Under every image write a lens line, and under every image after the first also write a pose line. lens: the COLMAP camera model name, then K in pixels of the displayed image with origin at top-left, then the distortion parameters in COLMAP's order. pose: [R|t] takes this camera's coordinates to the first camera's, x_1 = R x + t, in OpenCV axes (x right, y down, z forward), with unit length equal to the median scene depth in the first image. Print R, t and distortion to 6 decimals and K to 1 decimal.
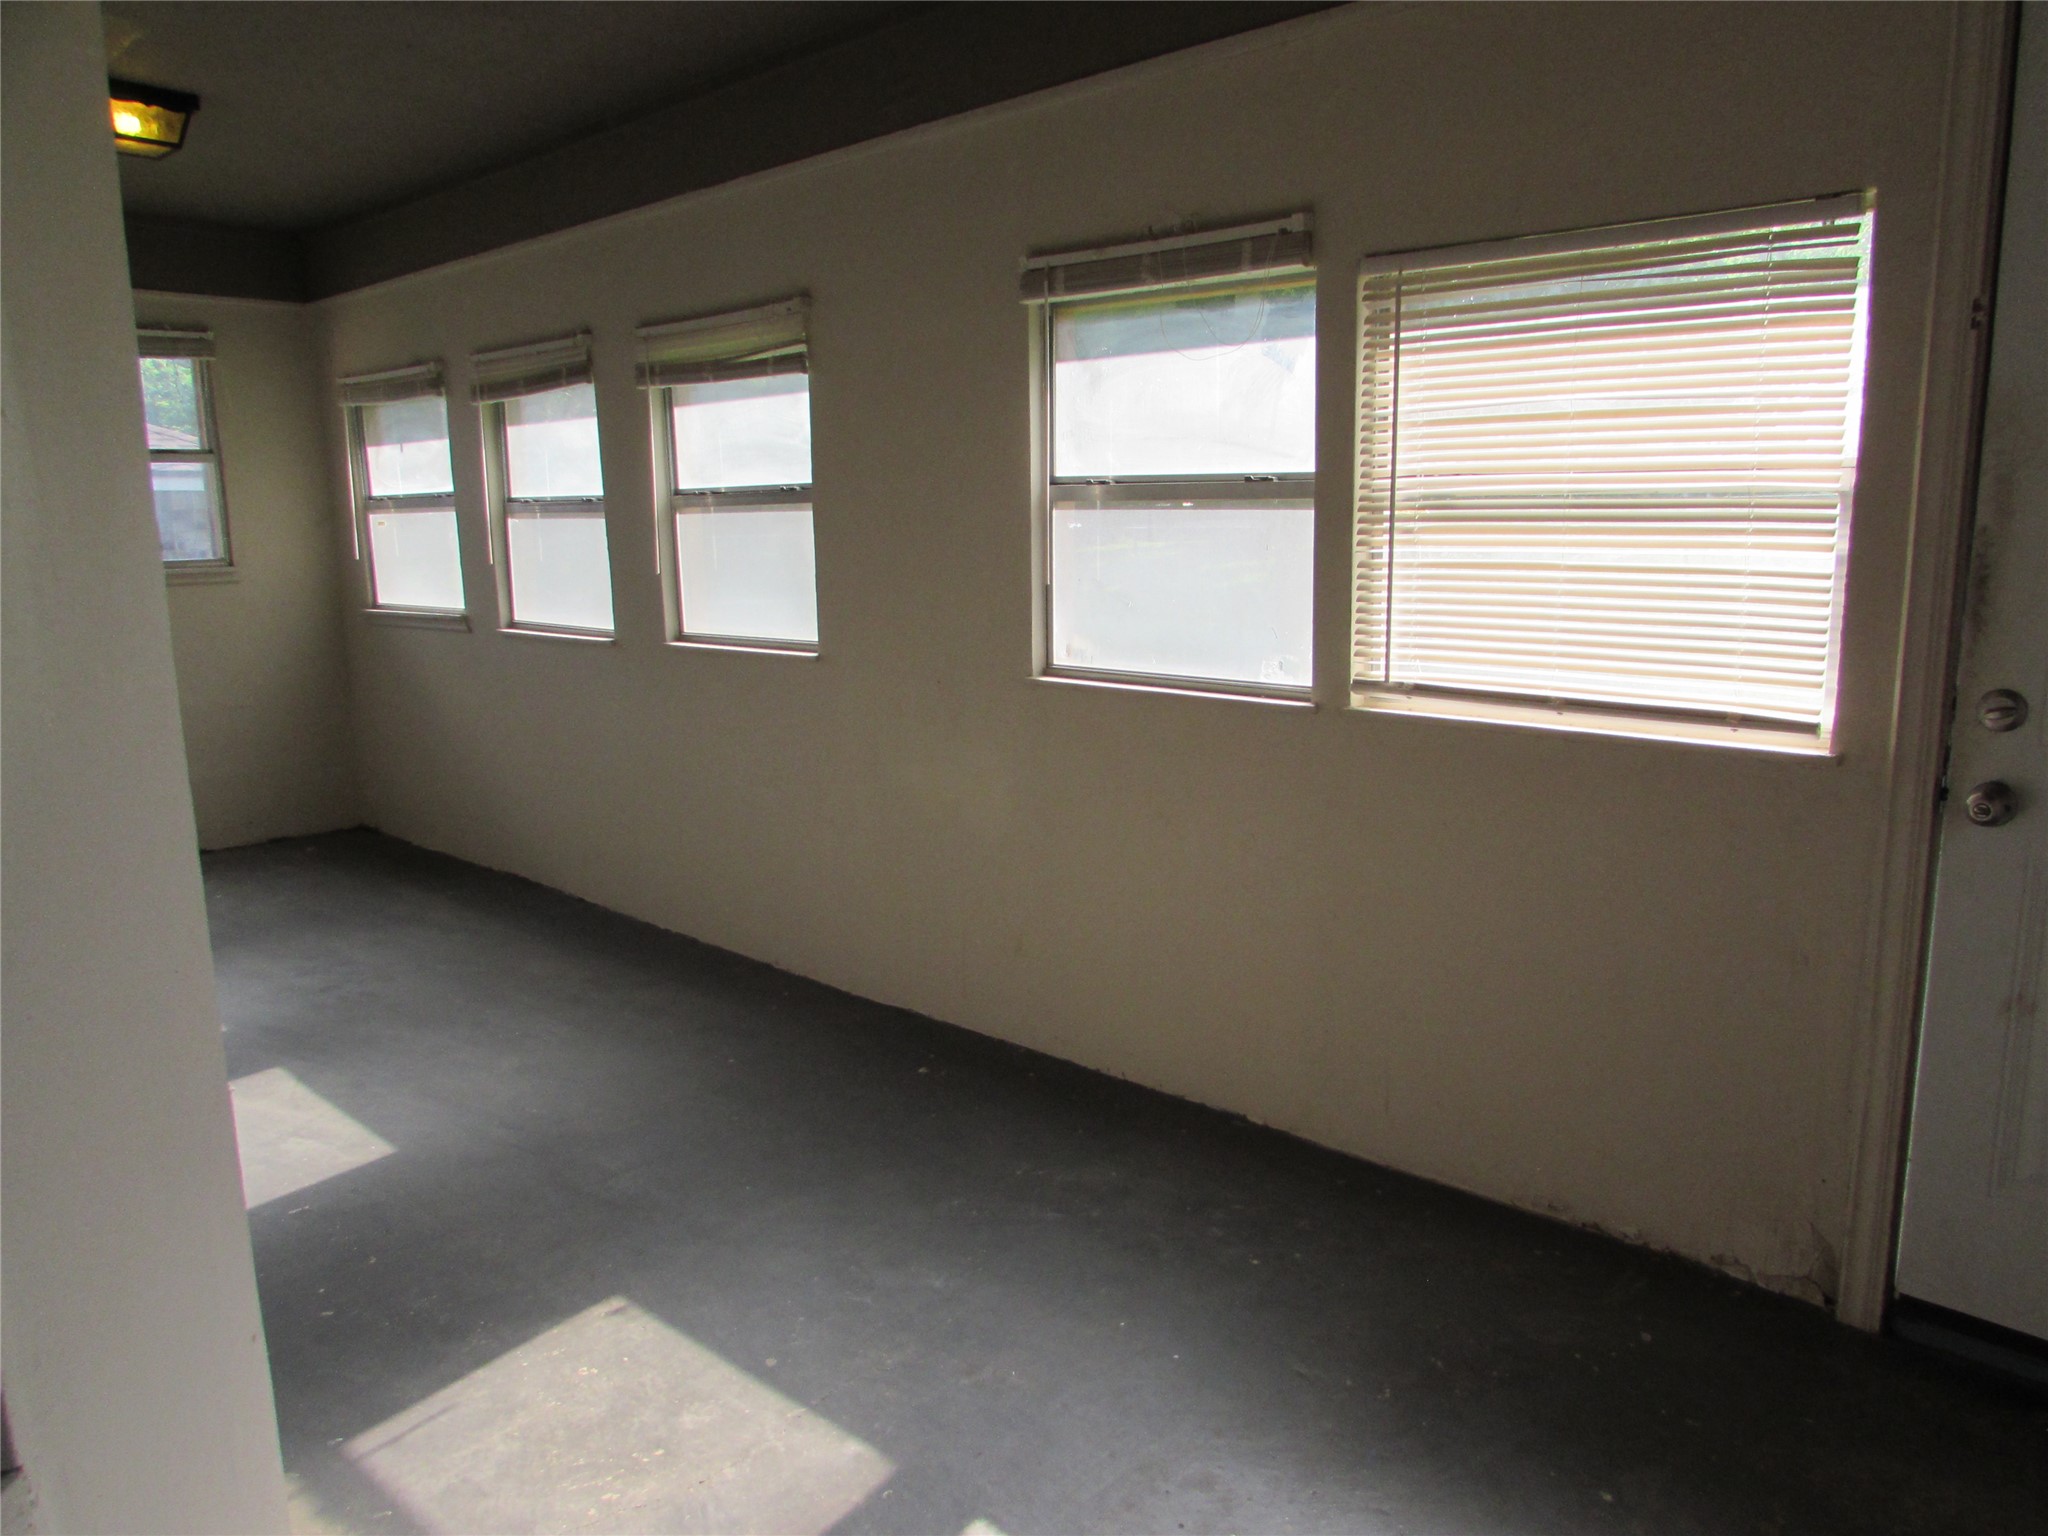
lens RADIAL K [[1493.4, 0, 1031.0], [0, 1493.4, 780.6], [0, 0, 1]] dist [-0.026243, -0.001948]
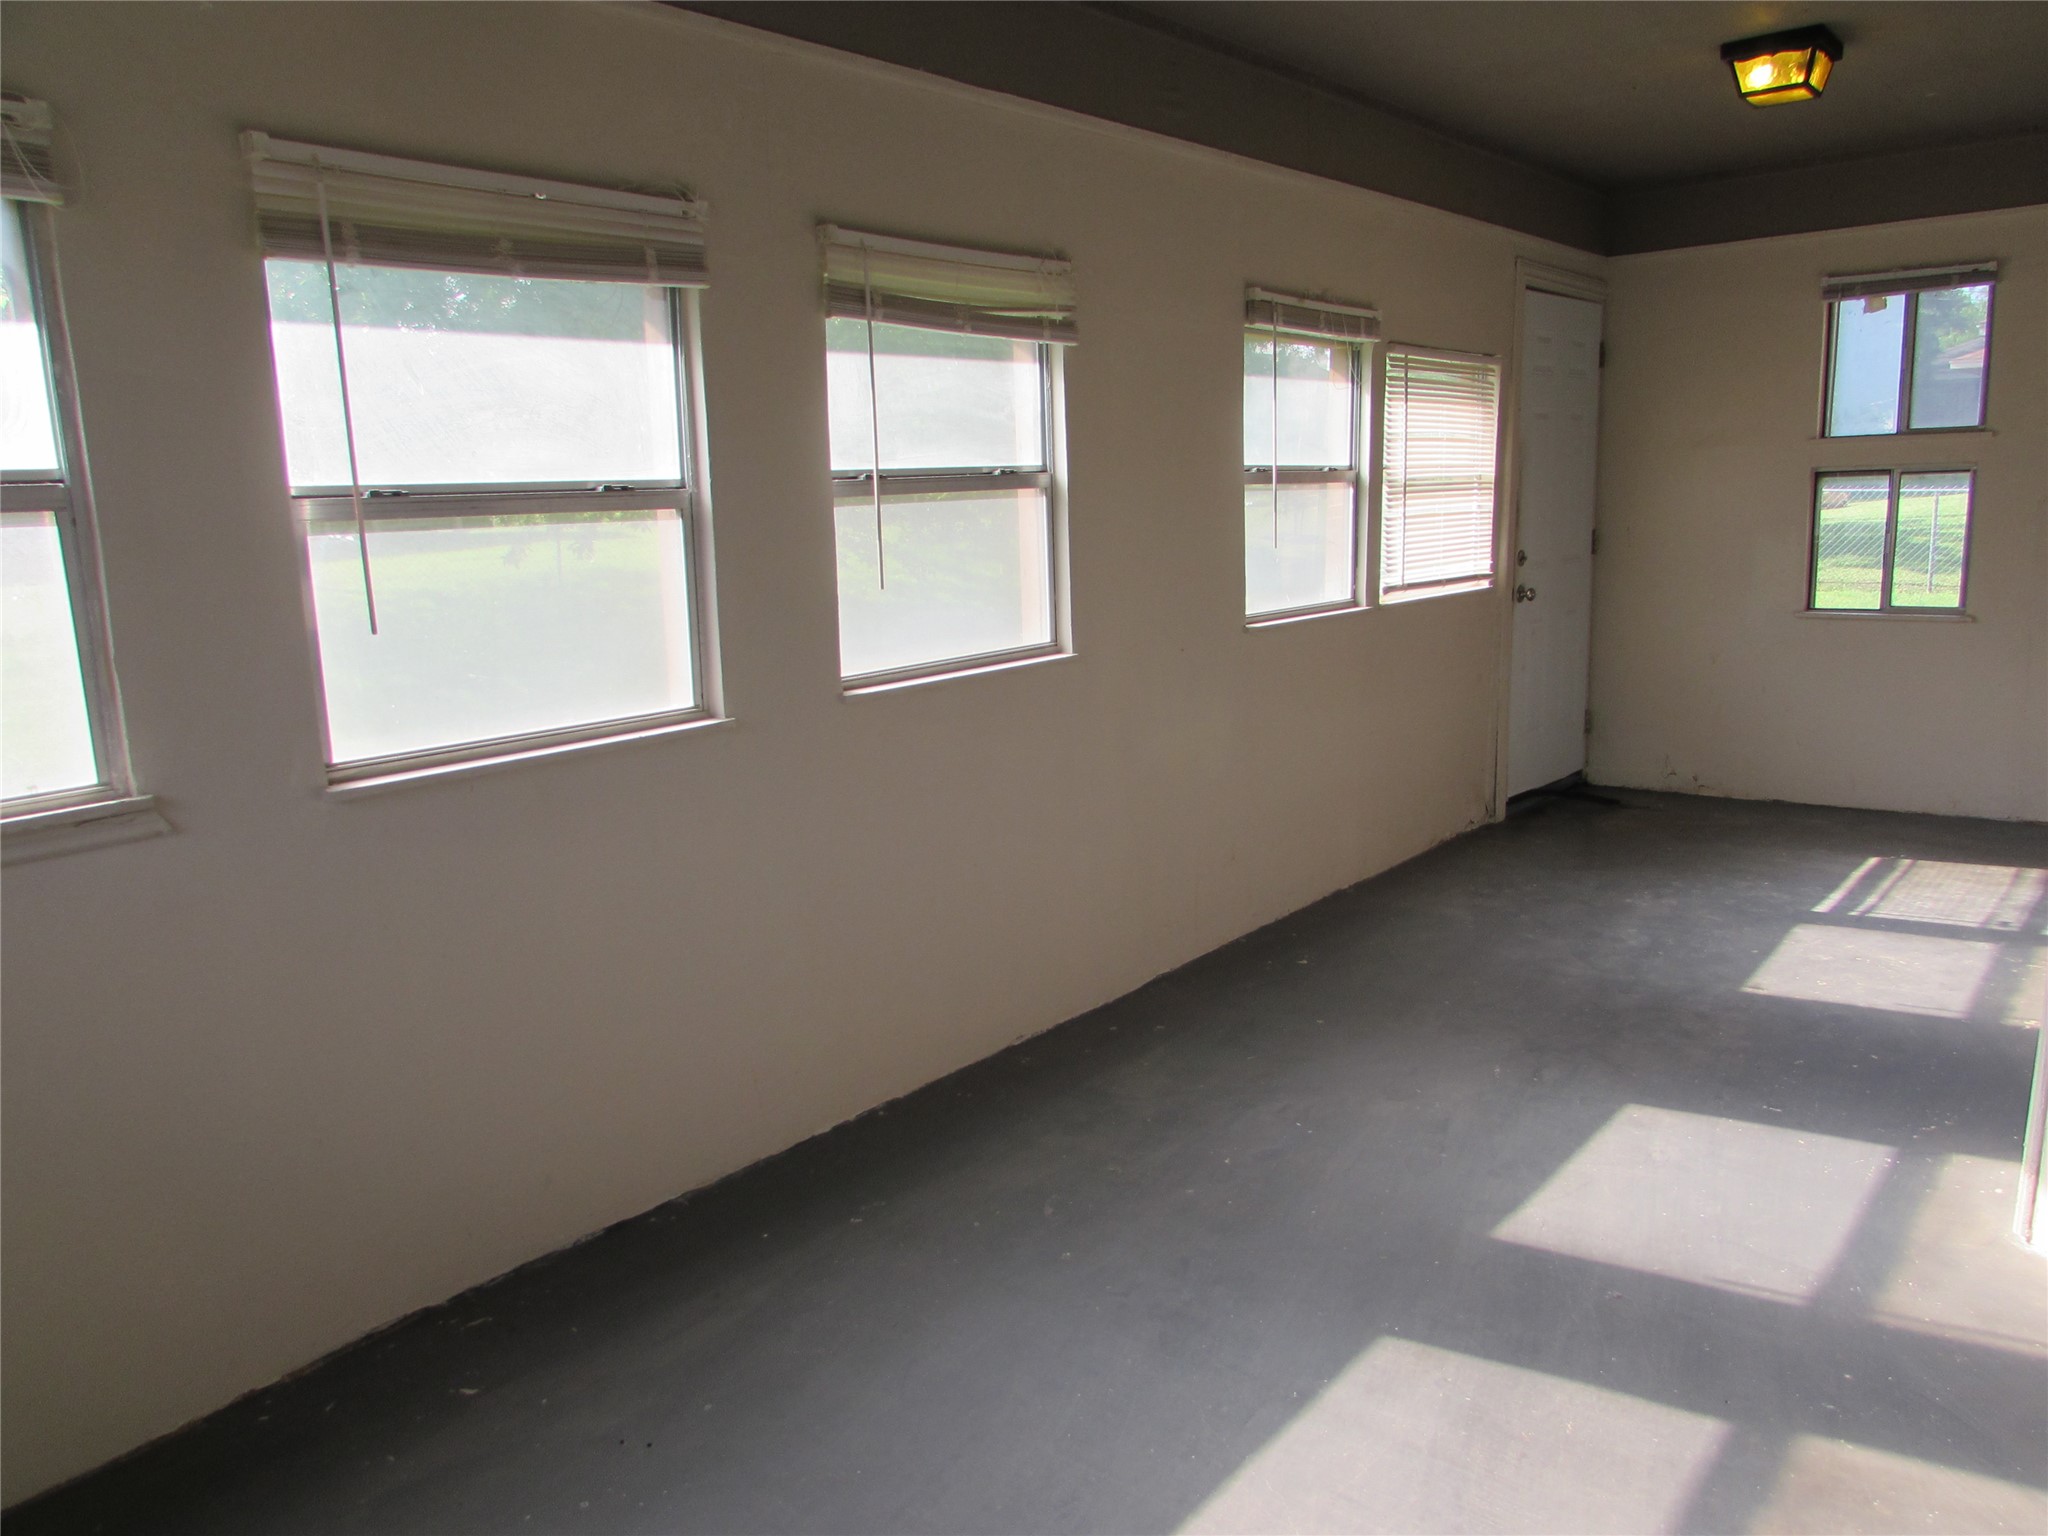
lens RADIAL K [[1493.4, 0, 1031.0], [0, 1493.4, 780.6], [0, 0, 1]] dist [-0.026243, -0.001948]
pose [[-0.072284, -0.167155, 0.983277, -1.185507], [0.220356, 0.958818, 0.179196, -0.201576], [-0.972738, 0.229624, -0.032473, 1.208701]]
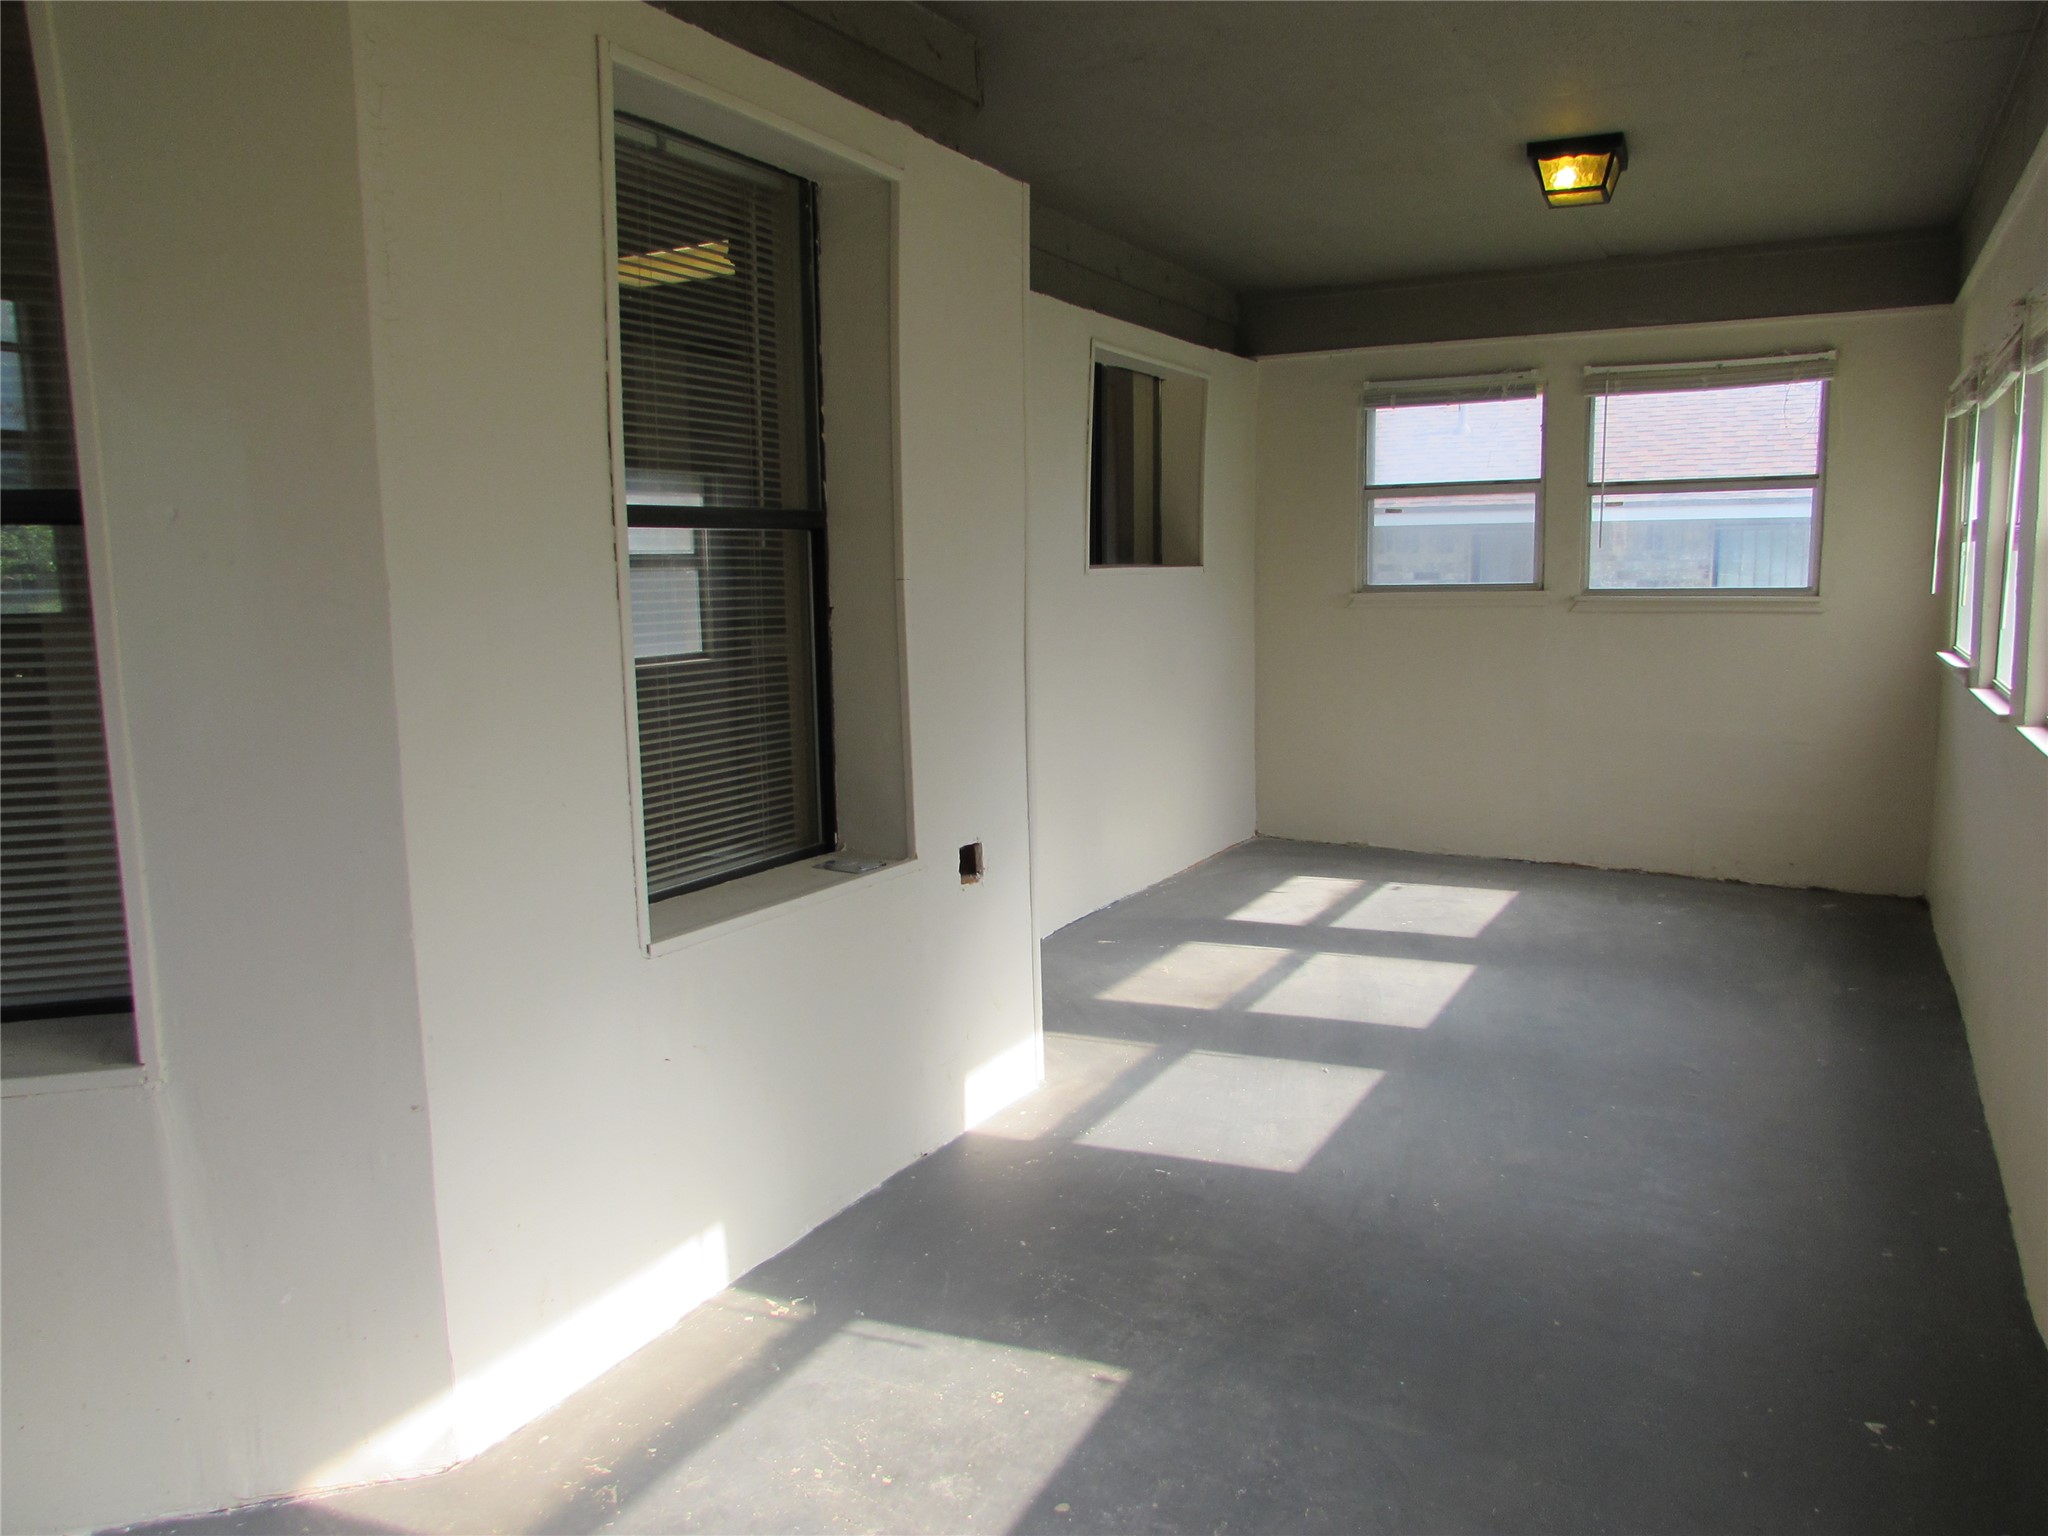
lens RADIAL K [[1449.6, 0, 973.8], [0, 1449.6, 725.8], [0, 0, 1]] dist [-0.022245, -0.000170]
pose [[0.234882, 0.128044, -0.963553, 0.383509], [-0.168241, 0.981680, 0.089441, -0.090613], [0.957353, 0.141101, 0.252121, 0.435105]]
